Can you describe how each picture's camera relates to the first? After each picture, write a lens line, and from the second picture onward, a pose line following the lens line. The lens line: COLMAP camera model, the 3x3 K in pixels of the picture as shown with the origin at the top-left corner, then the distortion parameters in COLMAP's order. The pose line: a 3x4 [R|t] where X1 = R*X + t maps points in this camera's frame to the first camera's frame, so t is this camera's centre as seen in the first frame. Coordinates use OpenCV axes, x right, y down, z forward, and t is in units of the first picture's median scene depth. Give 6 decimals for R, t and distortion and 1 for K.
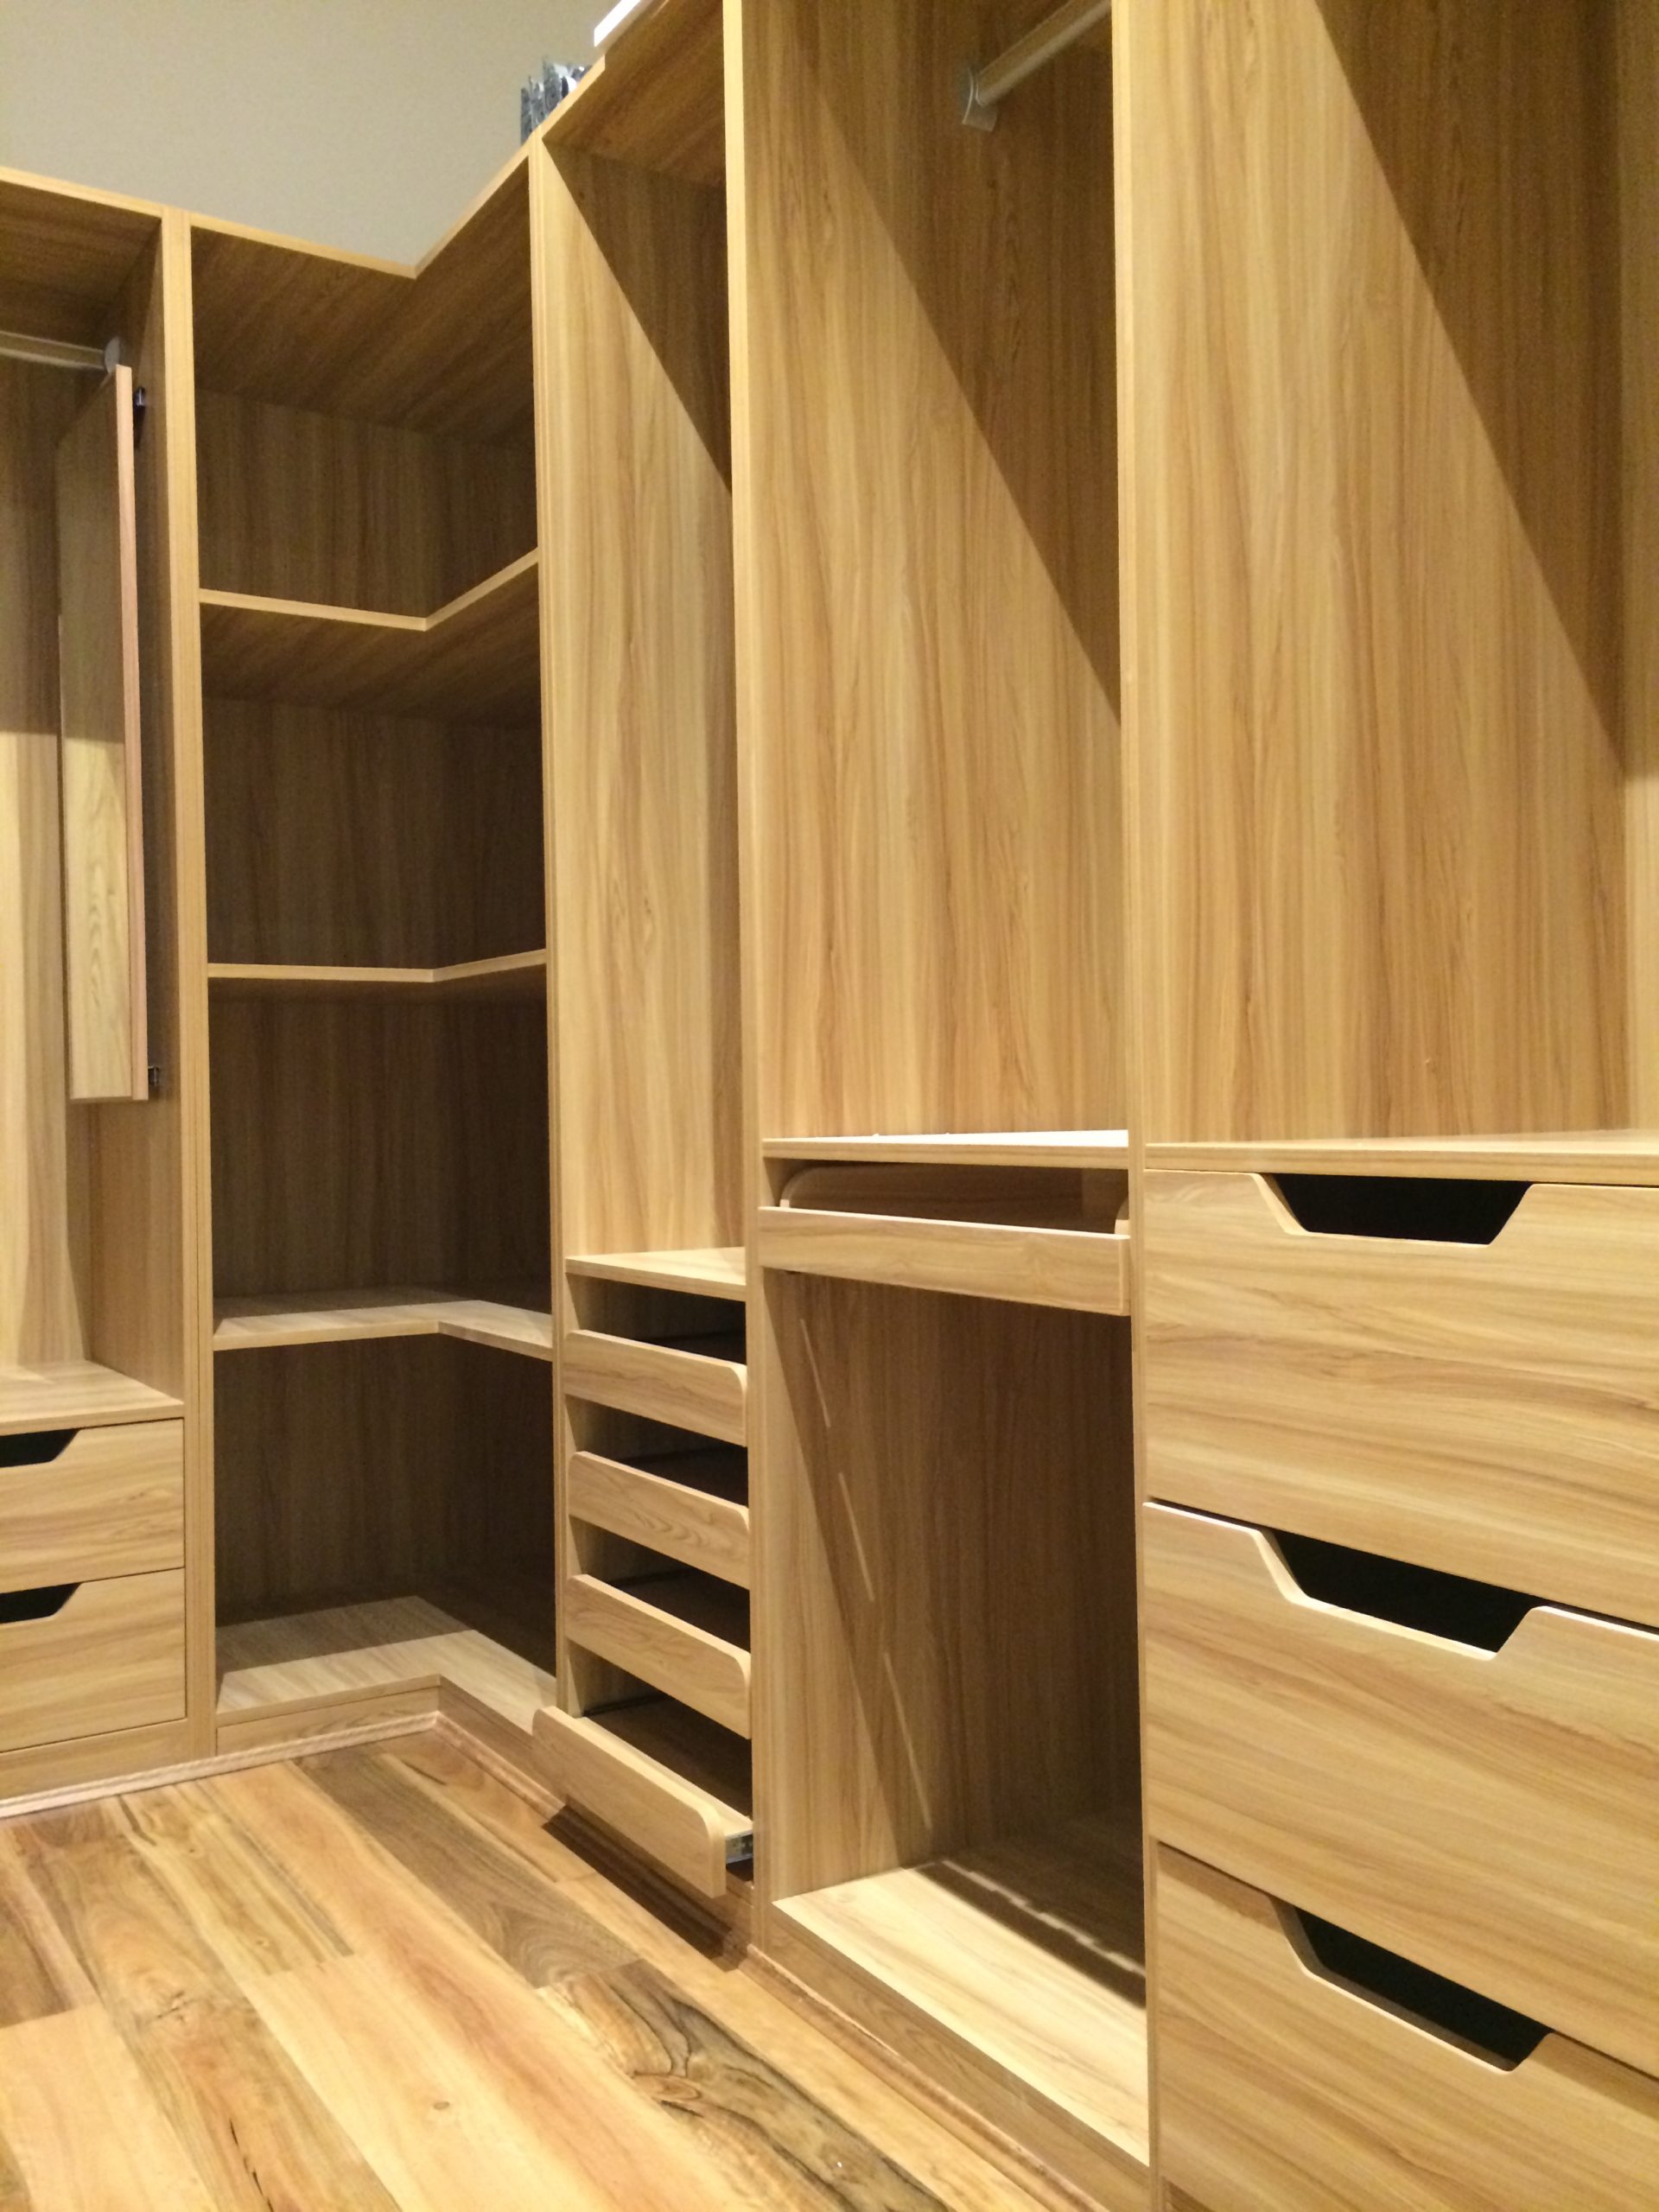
lens RADIAL K [[1891.1, 0, 811.8], [0, 1891.1, 1101.2], [0, 0, 1]] dist [0.078887, -0.102358]
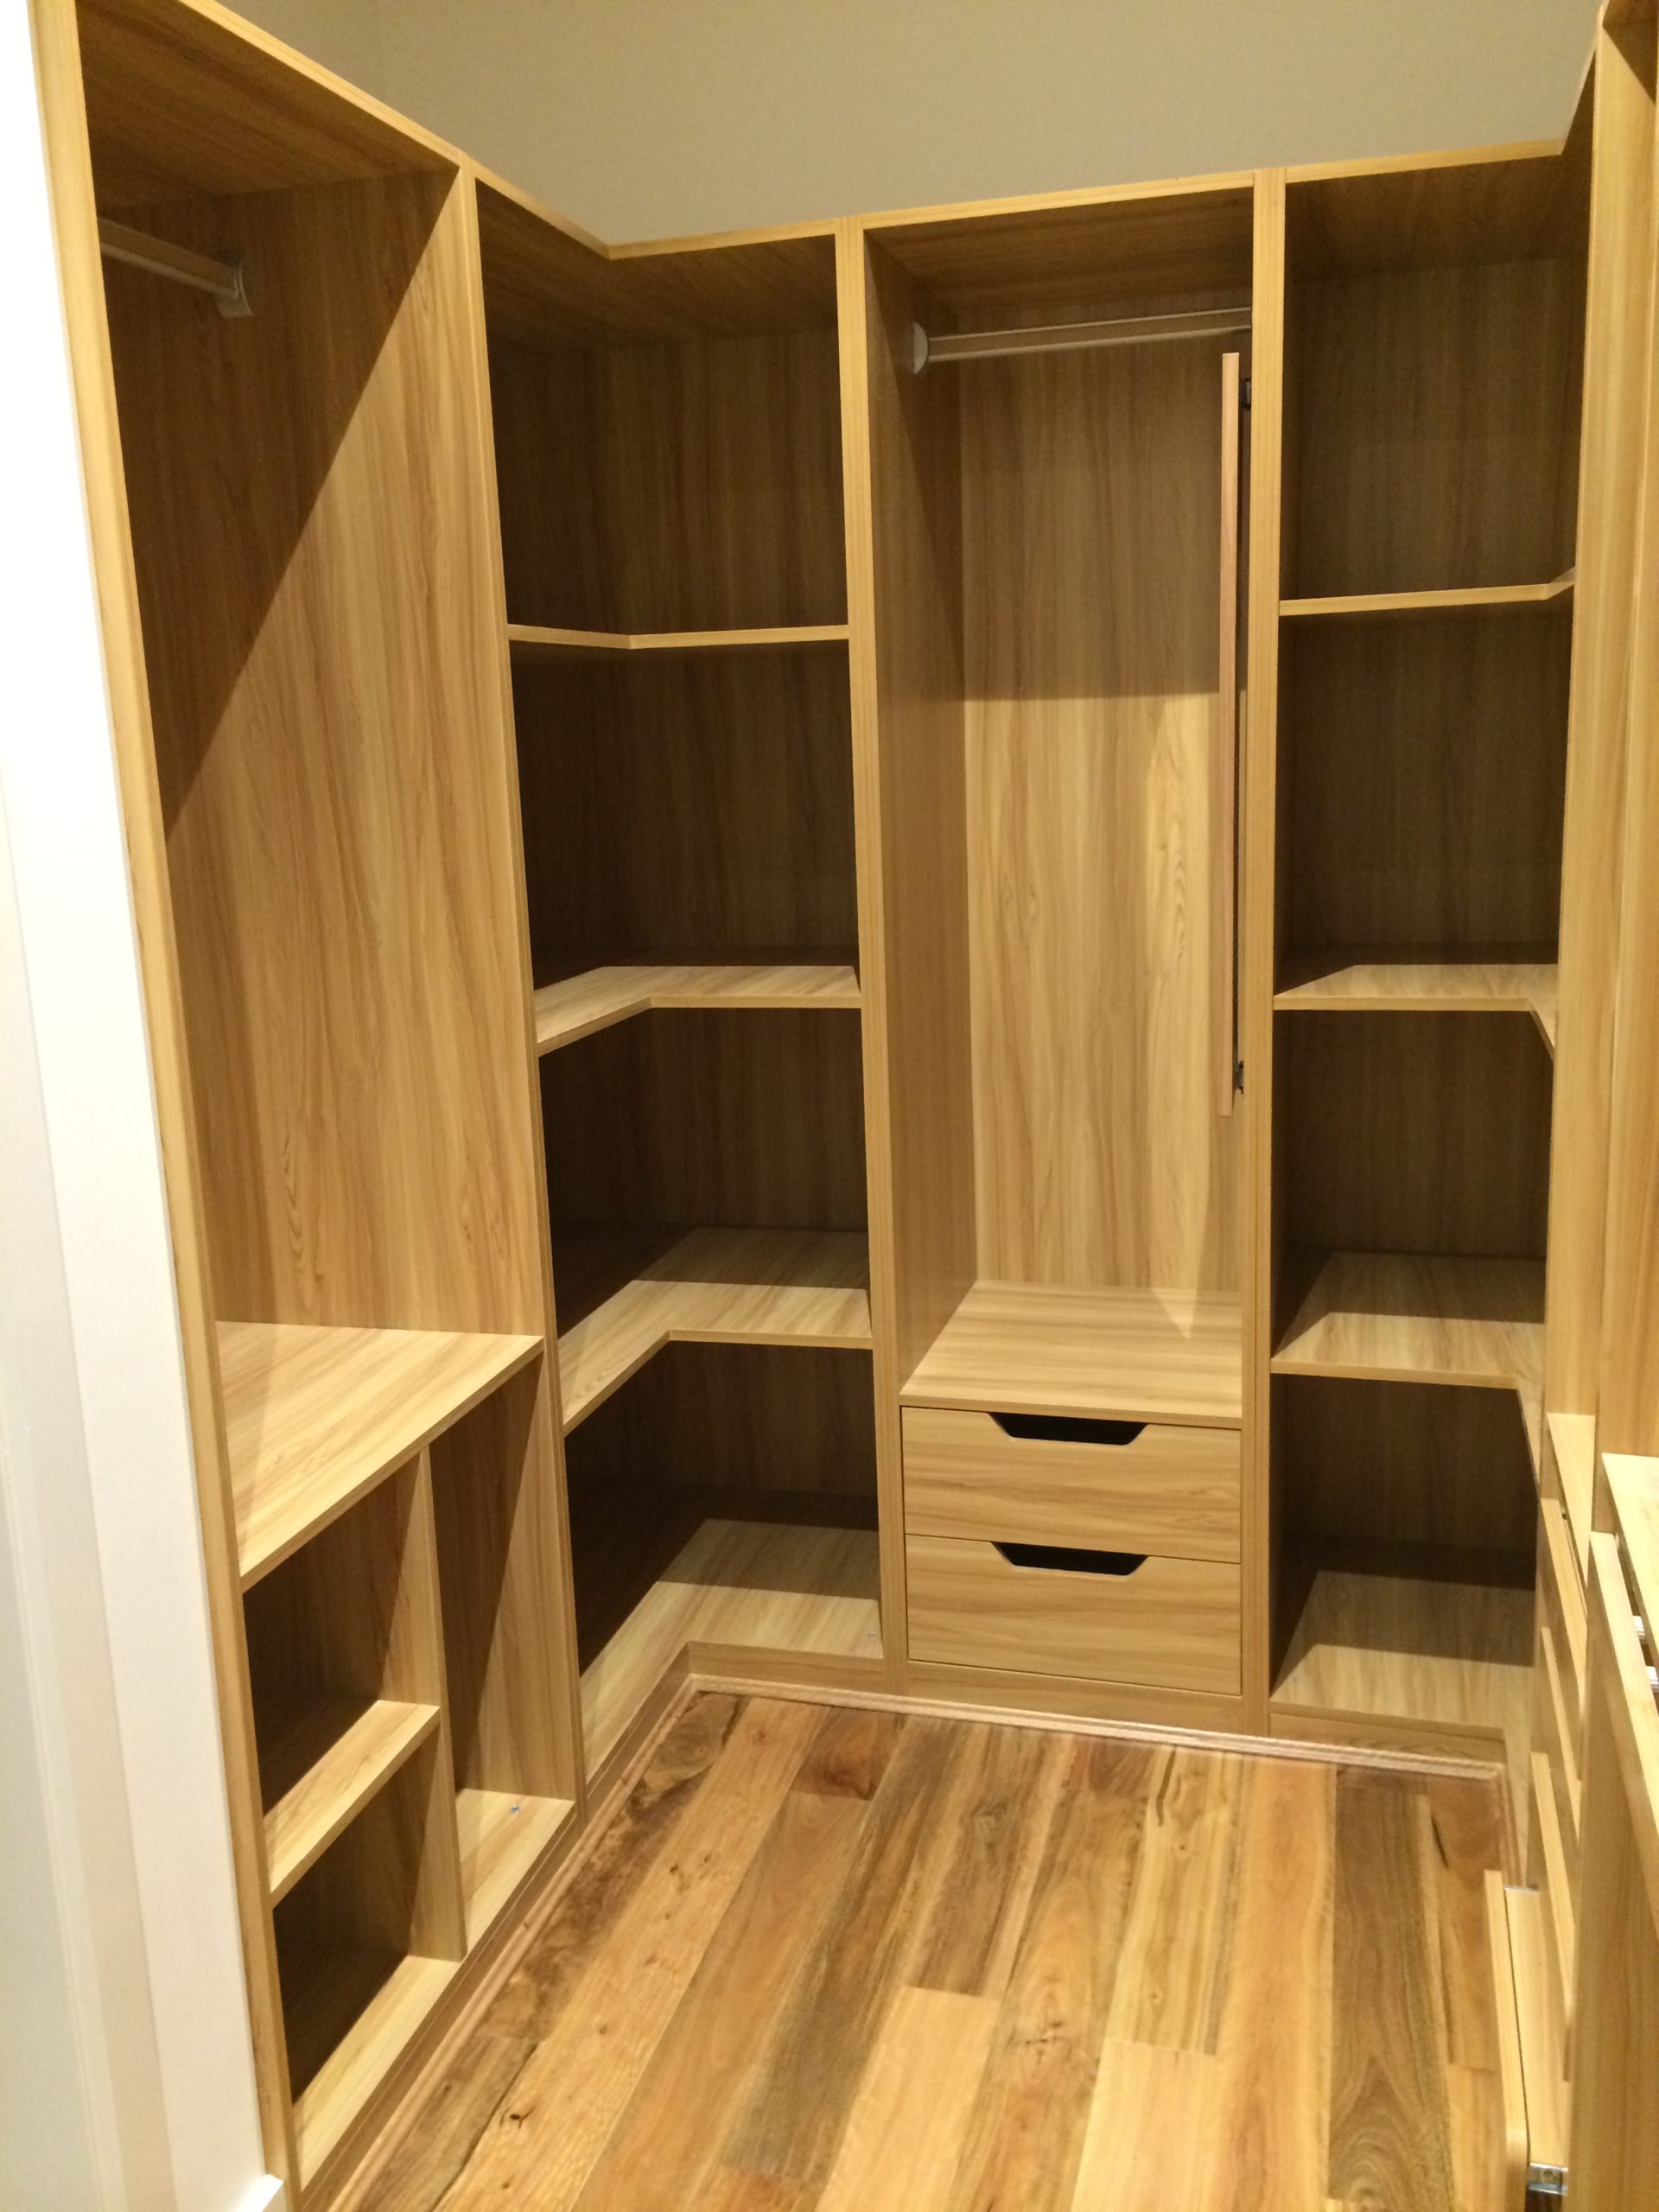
lens RADIAL K [[1891.1, 0, 825.9], [0, 1891.1, 1103.7], [0, 0, 1]] dist [0.078887, -0.102358]
pose [[0.678190, 0.136772, -0.722047, 0.263168], [0.024030, 0.977876, 0.207802, -0.250173], [0.734494, -0.158280, 0.659898, 0.198754]]
